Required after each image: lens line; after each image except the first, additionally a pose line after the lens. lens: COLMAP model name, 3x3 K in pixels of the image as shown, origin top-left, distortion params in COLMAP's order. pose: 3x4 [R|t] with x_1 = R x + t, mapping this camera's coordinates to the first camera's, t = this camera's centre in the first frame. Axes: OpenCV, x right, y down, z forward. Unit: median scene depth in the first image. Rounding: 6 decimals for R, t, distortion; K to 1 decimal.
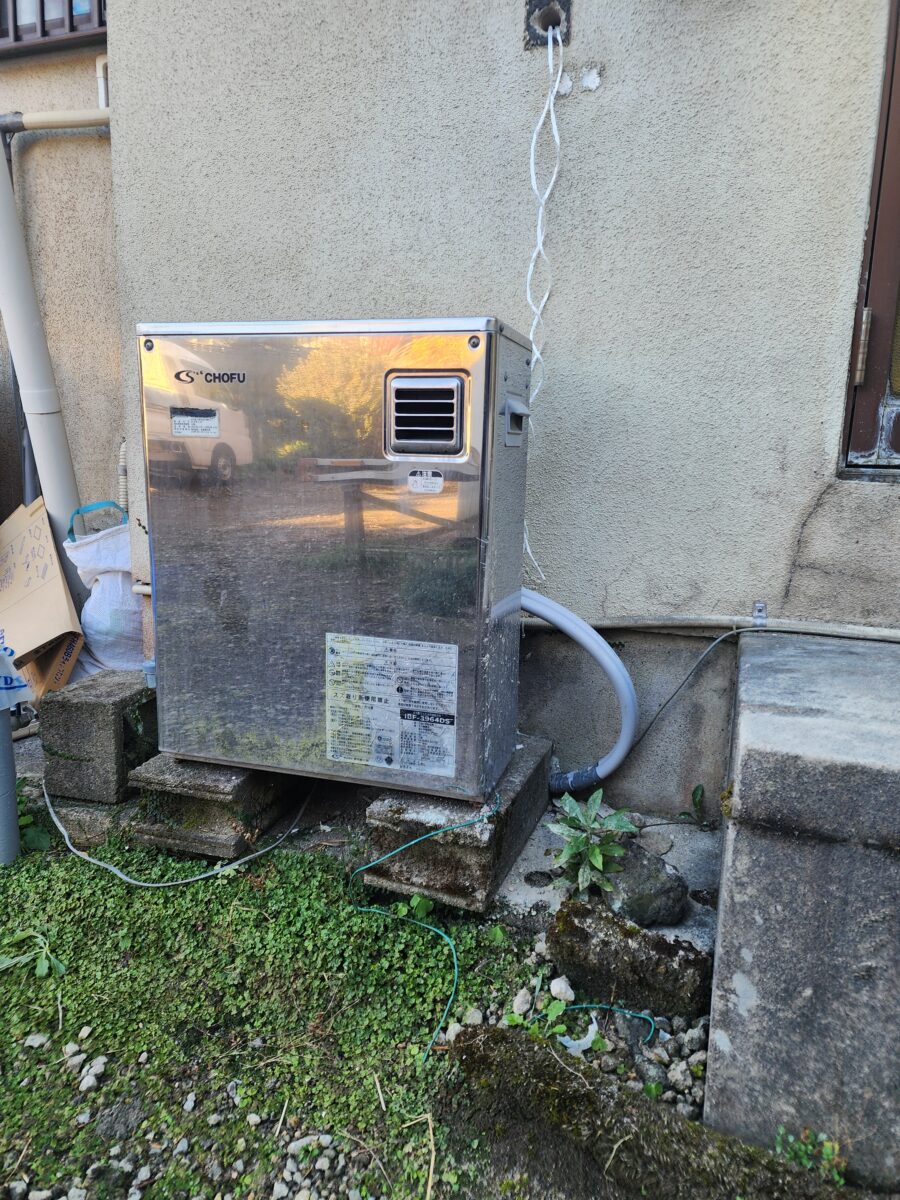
lens RADIAL K [[813.0, 0, 416.6], [0, 813.0, 598.5], [0, 0, 1]] dist [0.062042, -0.058559]
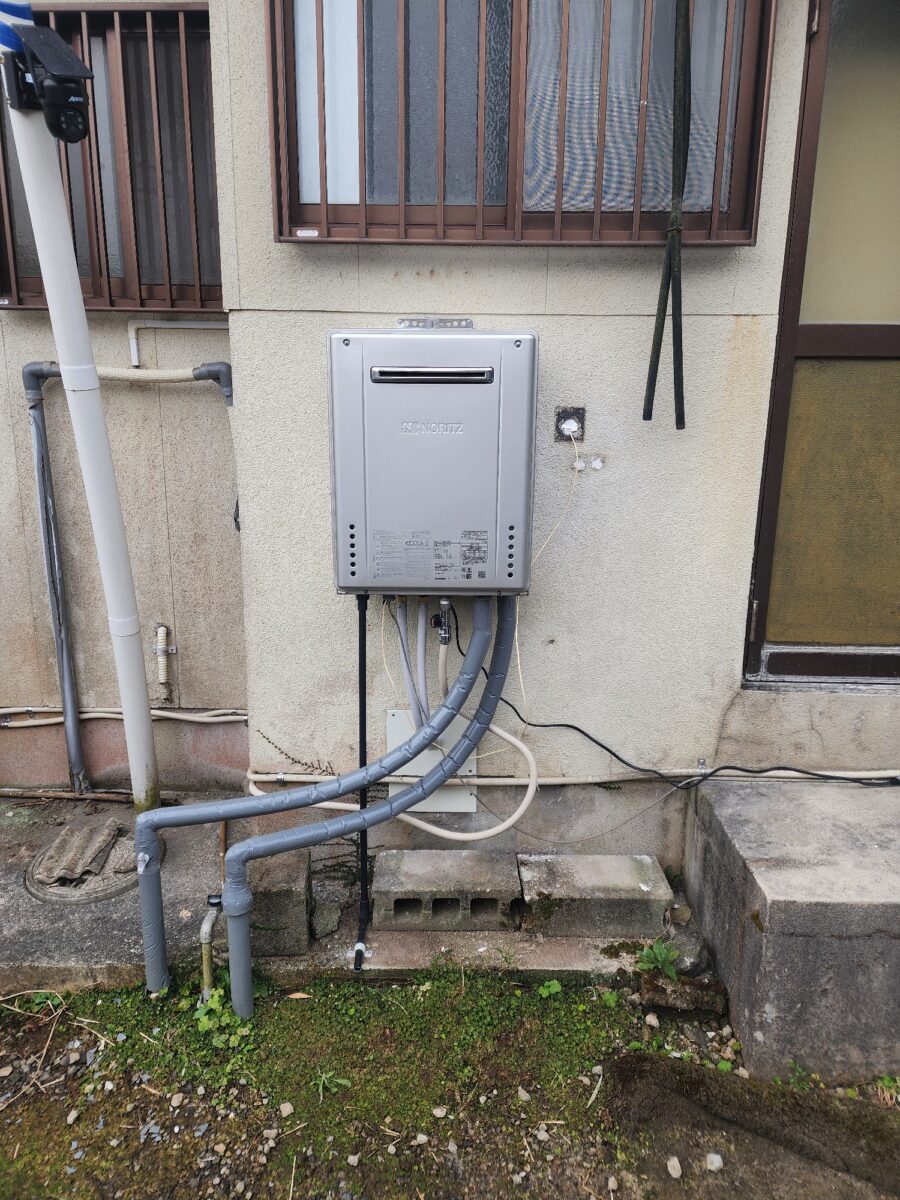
lens RADIAL K [[813.0, 0, 416.6], [0, 813.0, 598.5], [0, 0, 1]] dist [0.062042, -0.058559]
pose [[0.949065, -0.094223, 0.300663, -0.653970], [0.079476, 0.994973, 0.060935, -0.504428], [-0.304893, -0.033936, 0.951782, -0.441947]]
